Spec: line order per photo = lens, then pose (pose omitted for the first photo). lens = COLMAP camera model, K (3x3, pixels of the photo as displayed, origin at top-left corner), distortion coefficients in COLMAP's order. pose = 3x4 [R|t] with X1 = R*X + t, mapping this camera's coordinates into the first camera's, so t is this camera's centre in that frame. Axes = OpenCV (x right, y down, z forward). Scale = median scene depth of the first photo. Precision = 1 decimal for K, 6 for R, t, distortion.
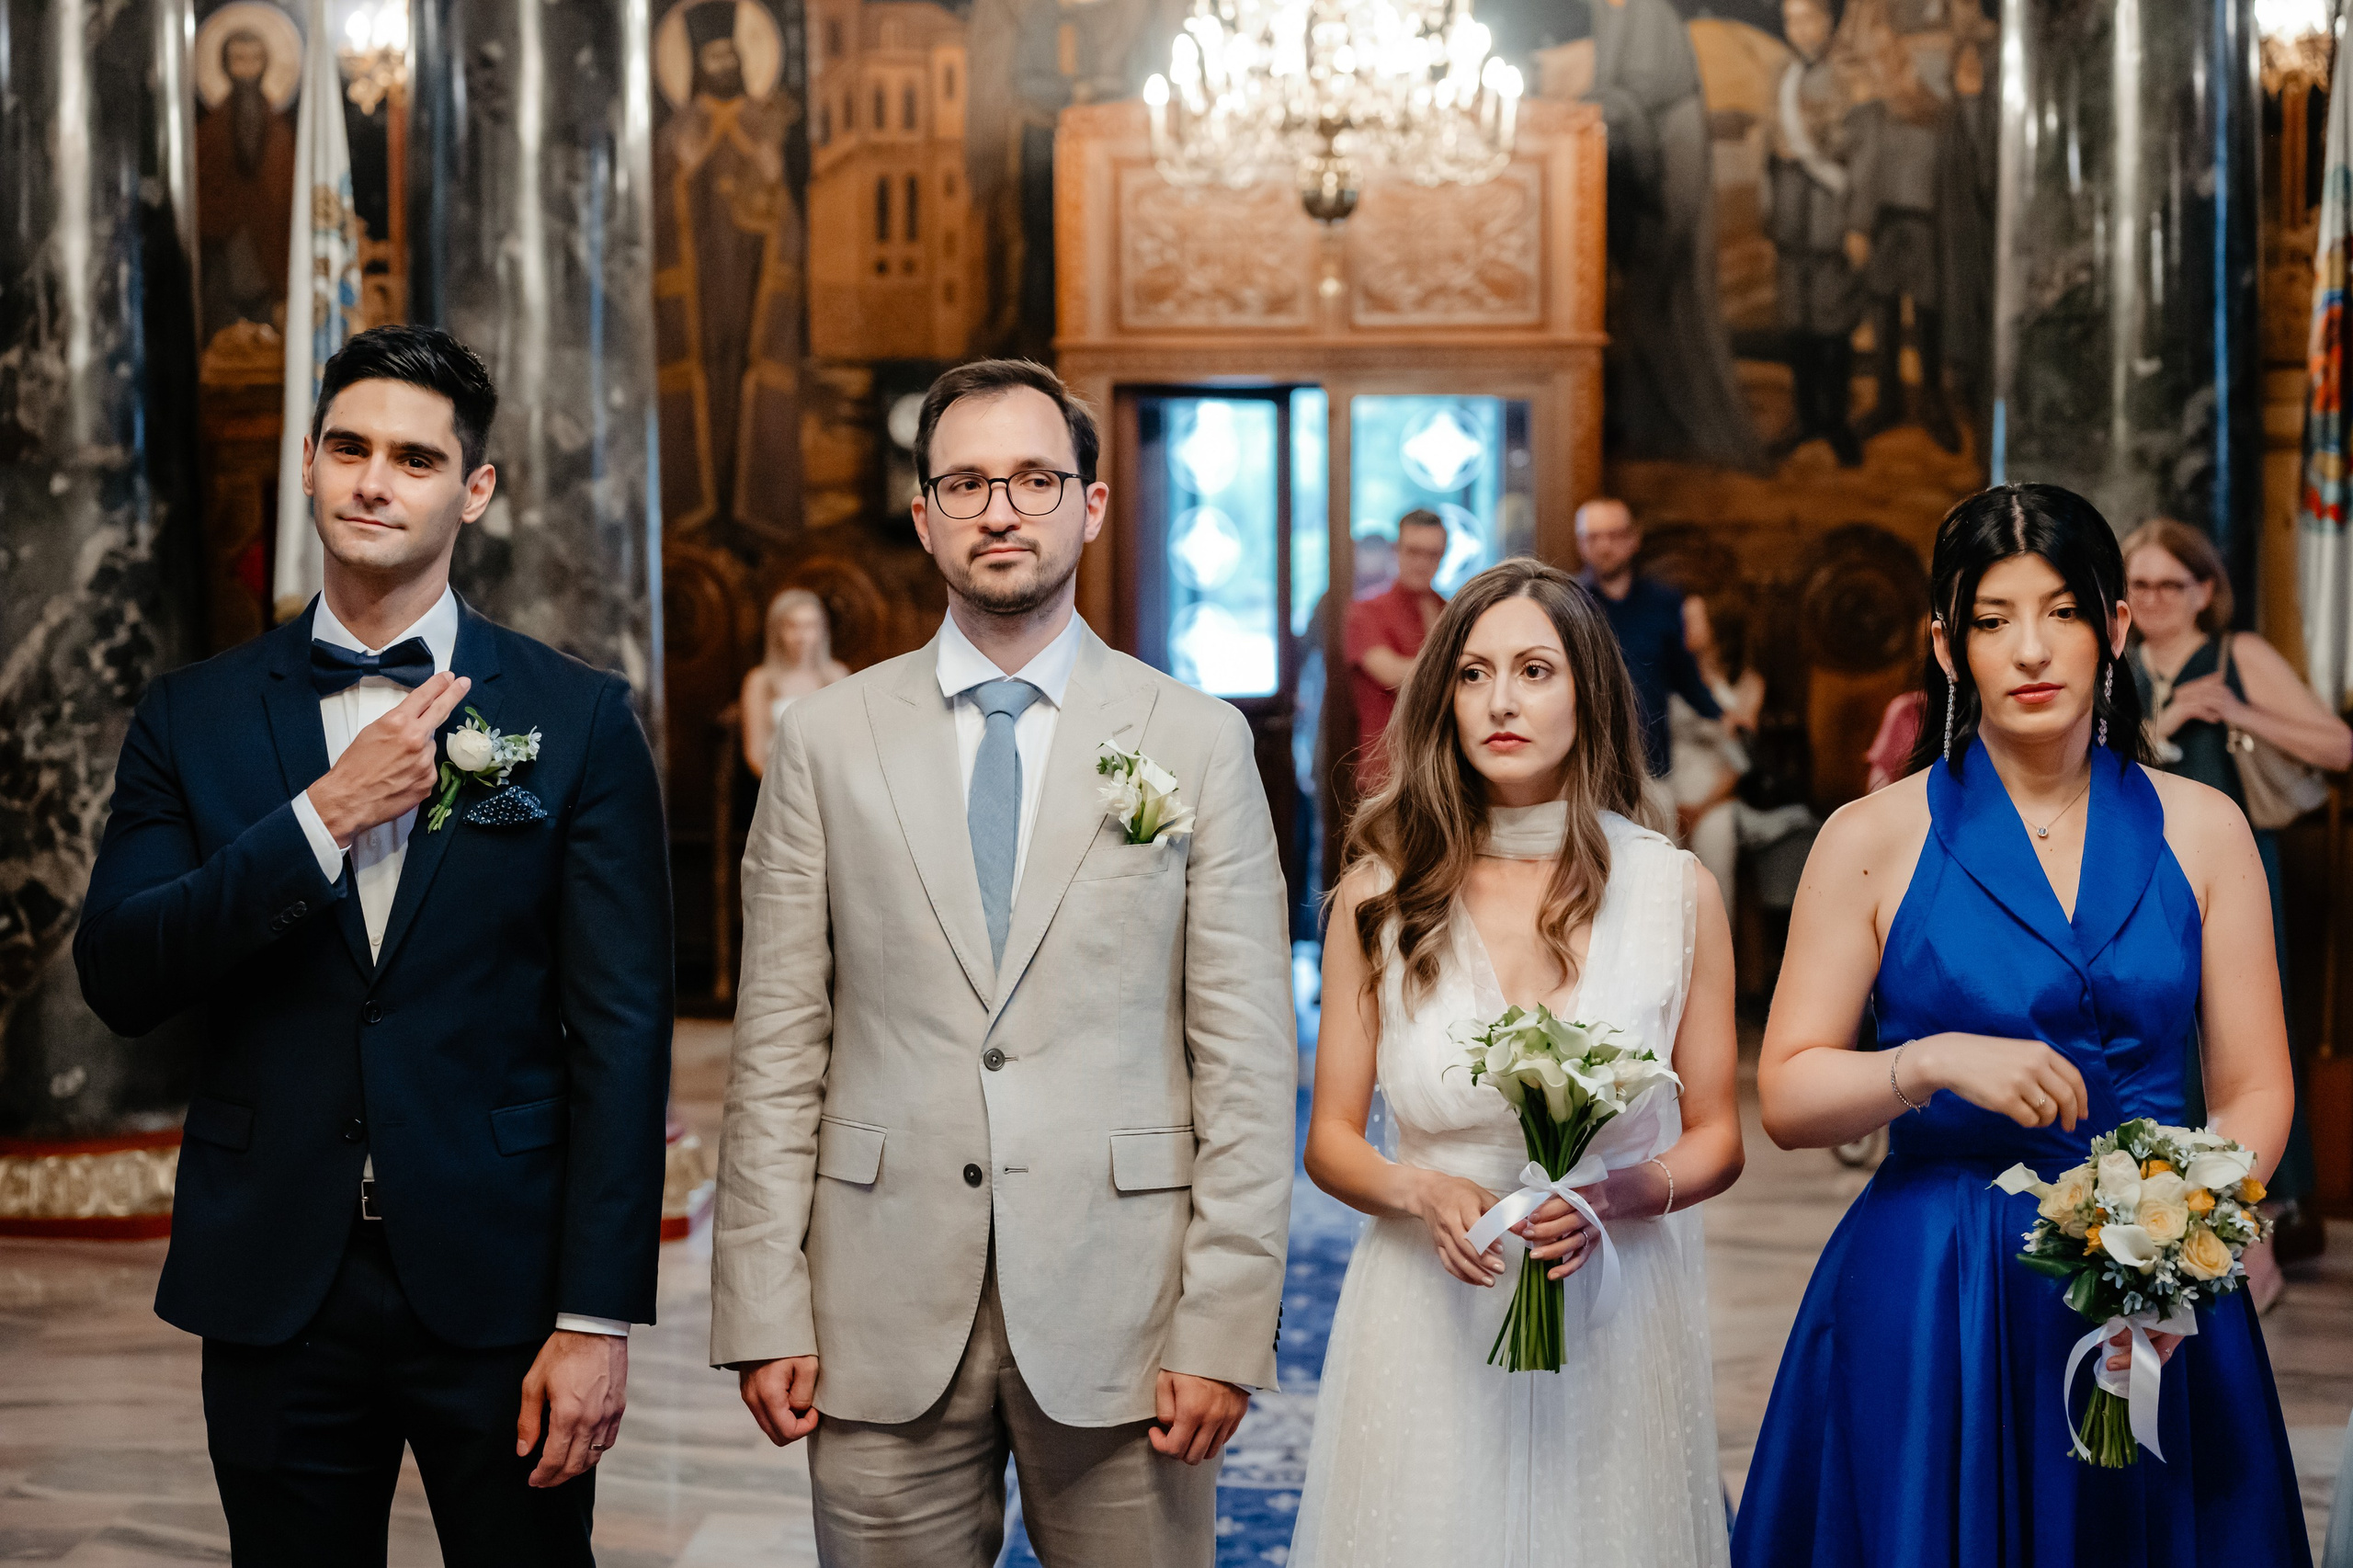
lens RADIAL K [[3422.0, 0, 1222.9], [0, 3422.0, 783.8], [0, 0, 1]] dist [-0.066804, 0.000000]
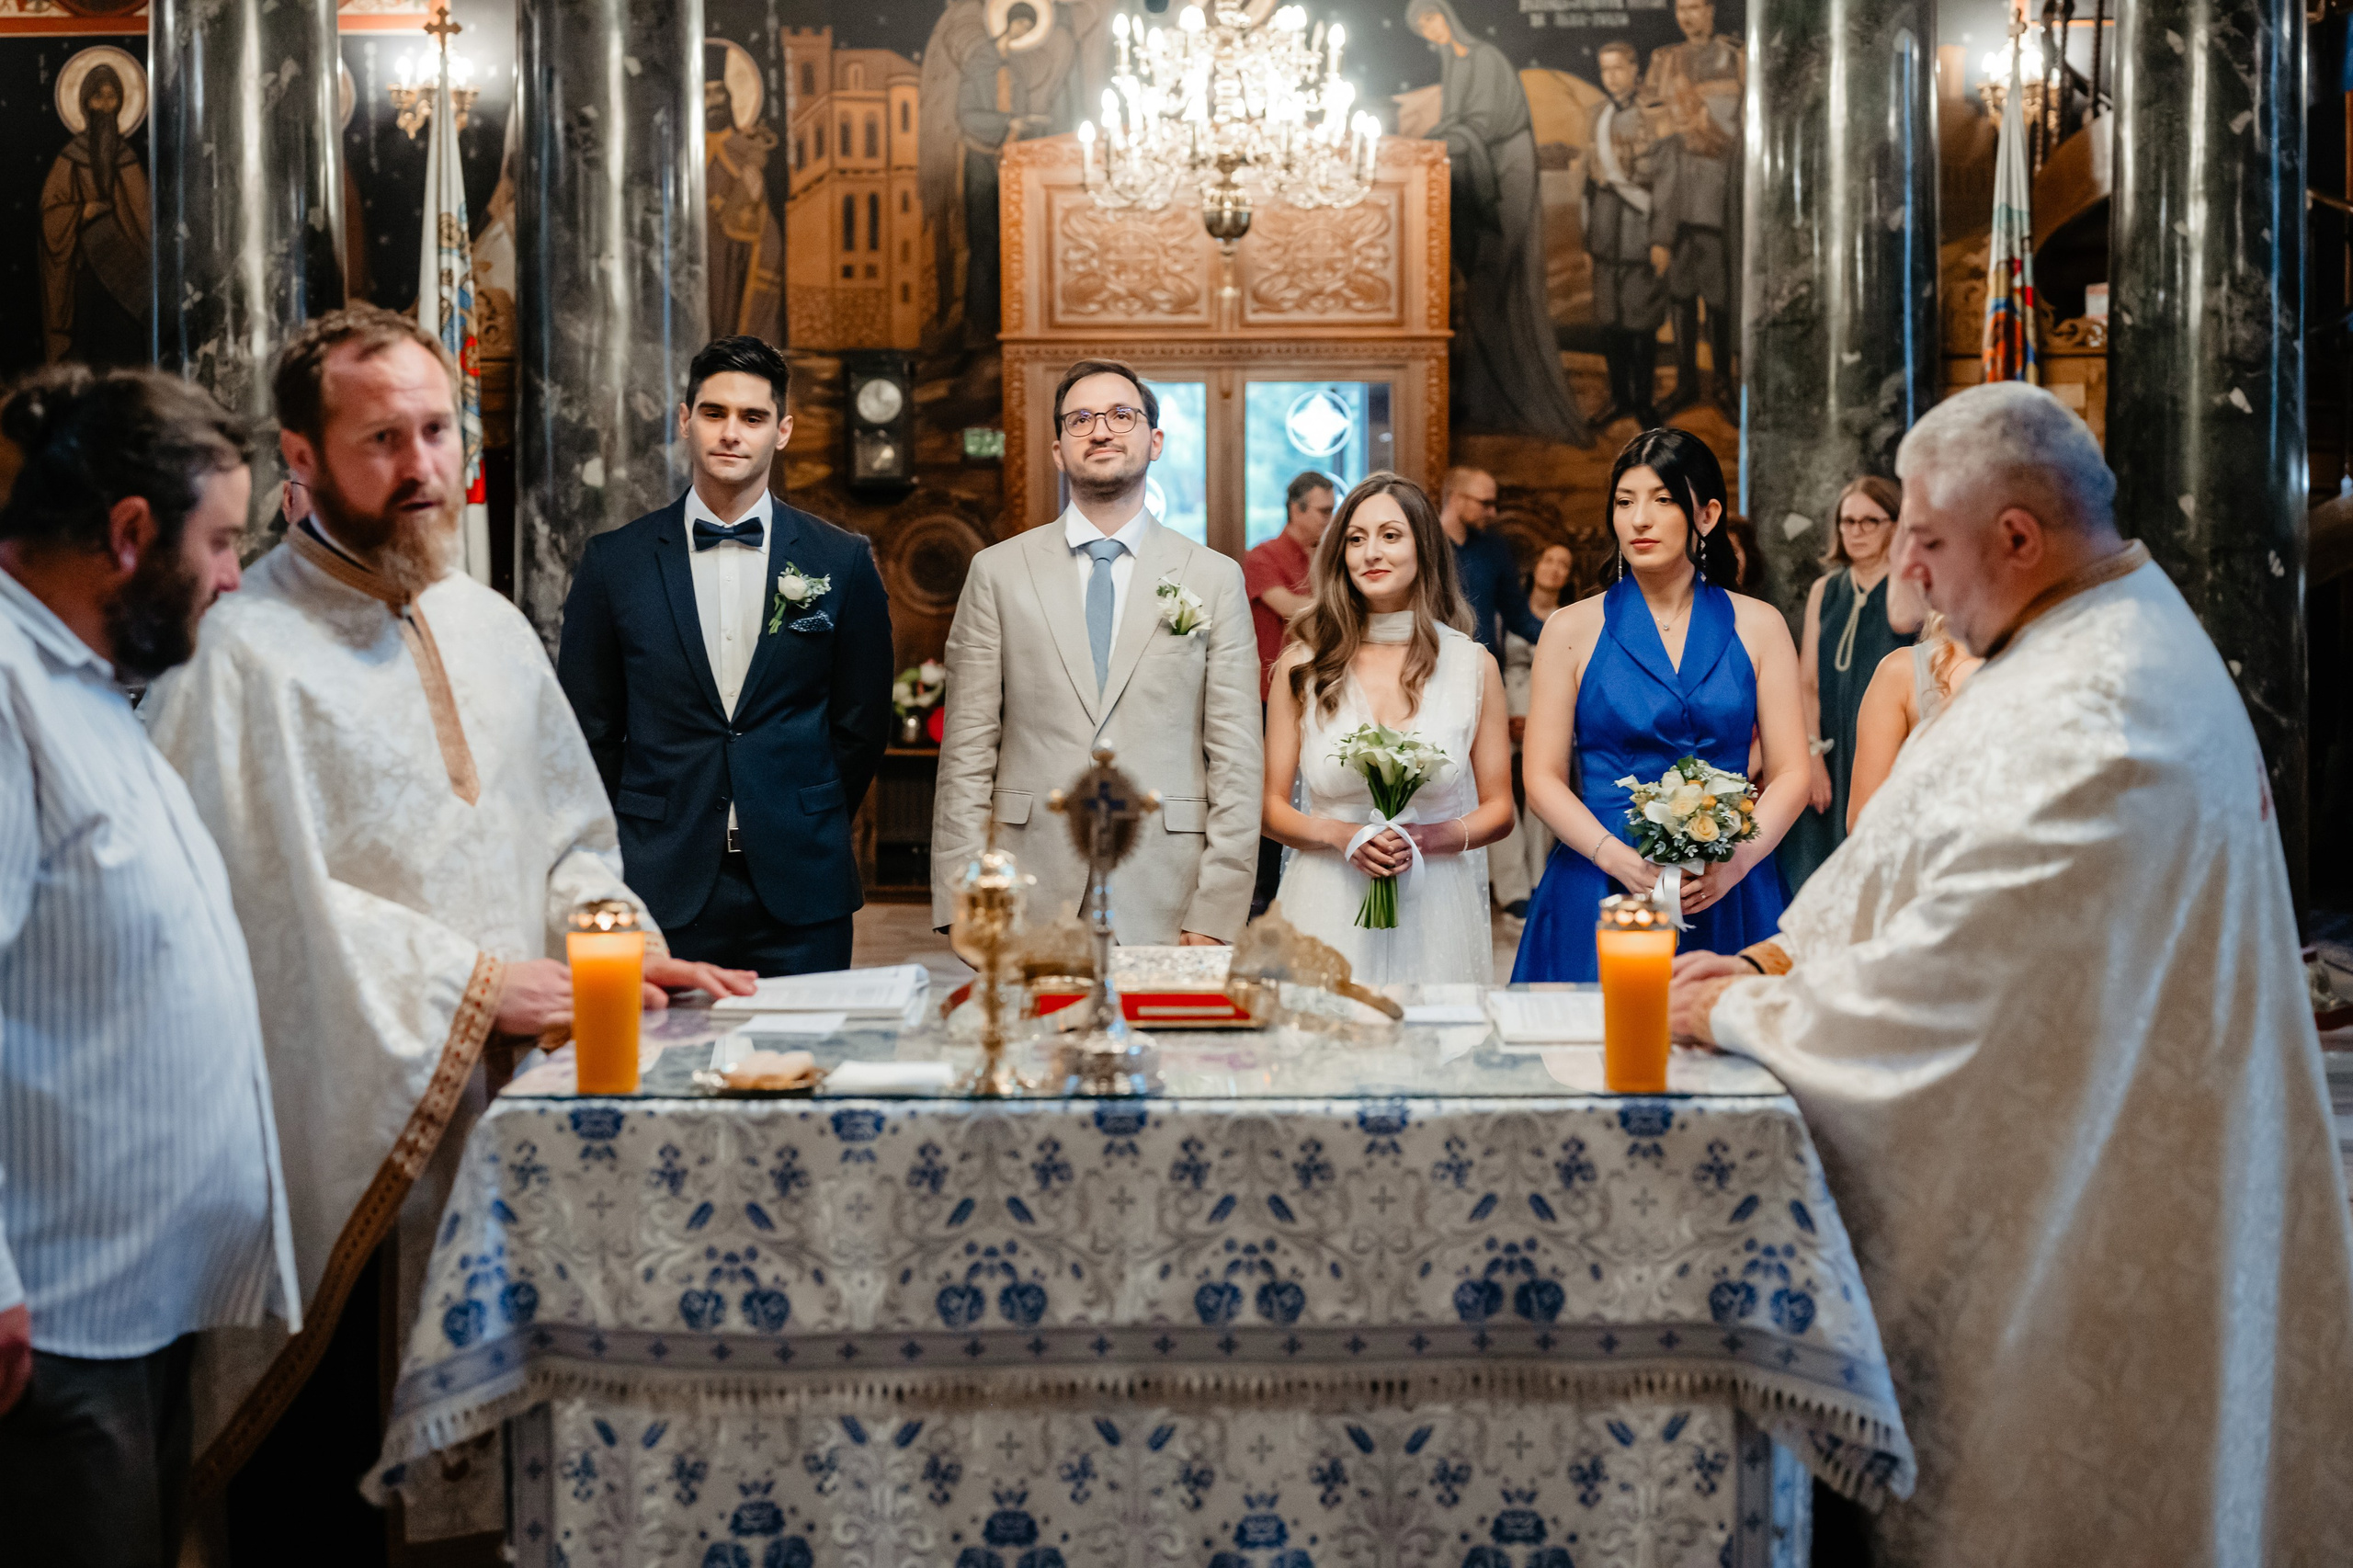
lens RADIAL K [[3297.2, 0, 1313.6], [0, 3297.2, 831.9], [0, 0, 1]] dist [-0.054277, 0.000000]
pose [[0.997859, -0.006949, 0.065037, -0.015201], [0.005432, 0.999710, 0.023481, 0.020225], [-0.065181, -0.023077, 0.997607, -0.177940]]
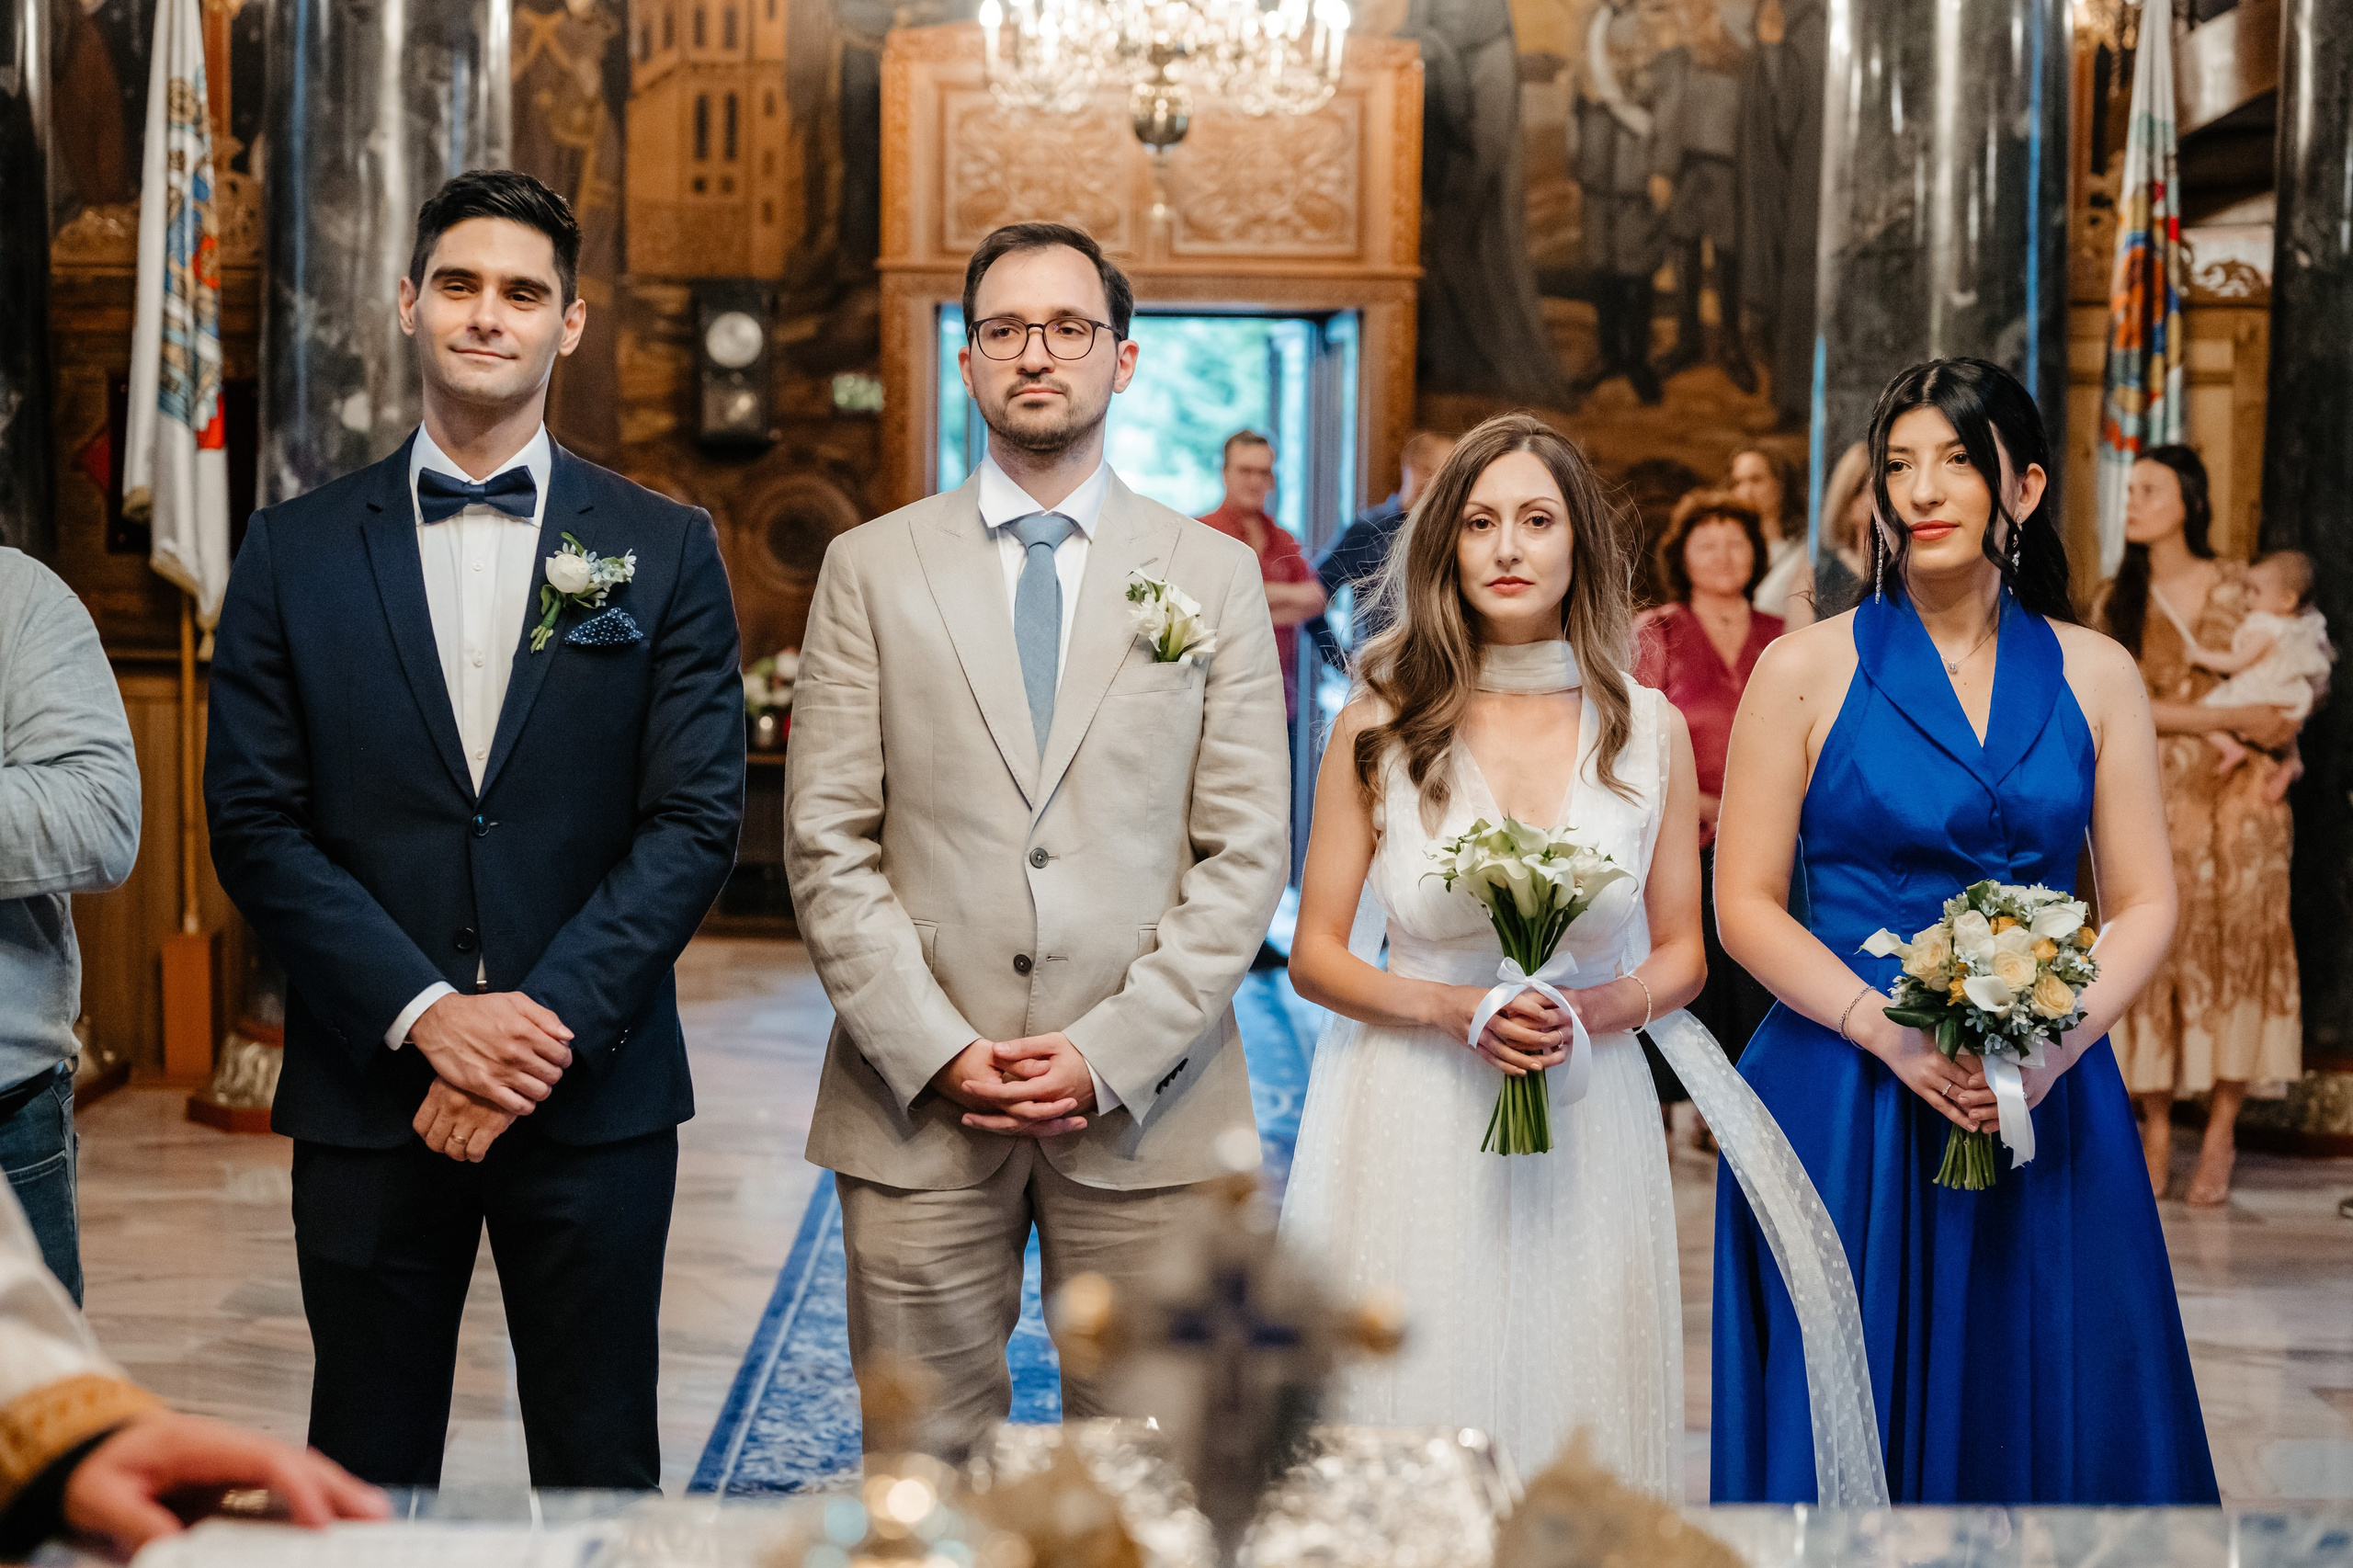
lens RADIAL K [[3422.0, 0, 1318.8], [0, 3422.0, 829.2], [0, 0, 1]] dist [-0.066804, 0.000000]
pose [[0.994730, 0.008644, 0.102167, -0.021654], [-0.011411, 0.999583, 0.026531, 0.010226], [-0.101895, -0.027557, 0.994413, -0.021362]]
